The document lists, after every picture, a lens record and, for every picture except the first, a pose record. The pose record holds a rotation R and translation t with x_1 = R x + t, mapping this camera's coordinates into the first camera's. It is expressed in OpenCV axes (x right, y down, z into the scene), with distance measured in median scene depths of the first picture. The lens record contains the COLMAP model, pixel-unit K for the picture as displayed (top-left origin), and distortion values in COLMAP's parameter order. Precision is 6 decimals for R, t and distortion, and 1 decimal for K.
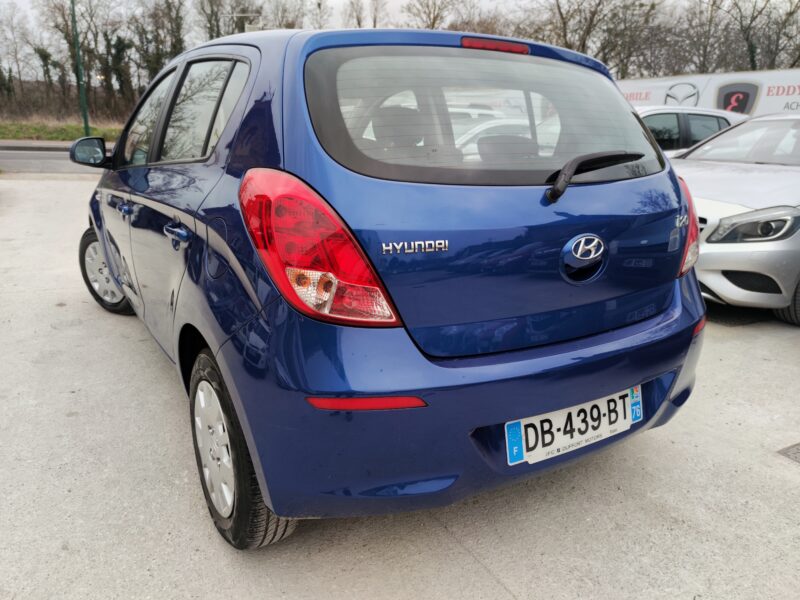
lens RADIAL K [[591.3, 0, 390.2], [0, 591.3, 296.2], [0, 0, 1]] dist [0.041108, -0.039086]
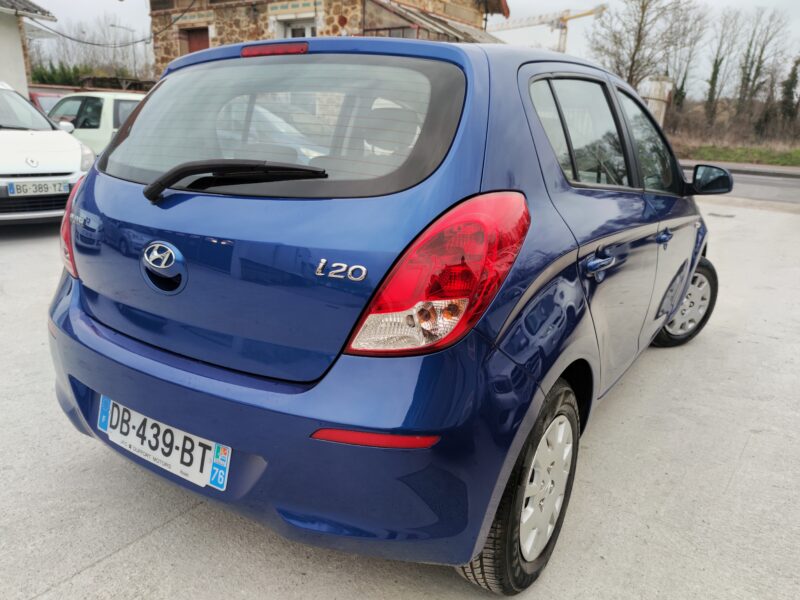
lens RADIAL K [[591.3, 0, 393.2], [0, 591.3, 296.2], [0, 0, 1]] dist [0.041108, -0.039086]
pose [[0.419798, 0.229933, -0.878009, 1.238272], [-0.264151, 0.956454, 0.124179, -0.219446], [0.868328, 0.179797, 0.462254, 0.826330]]
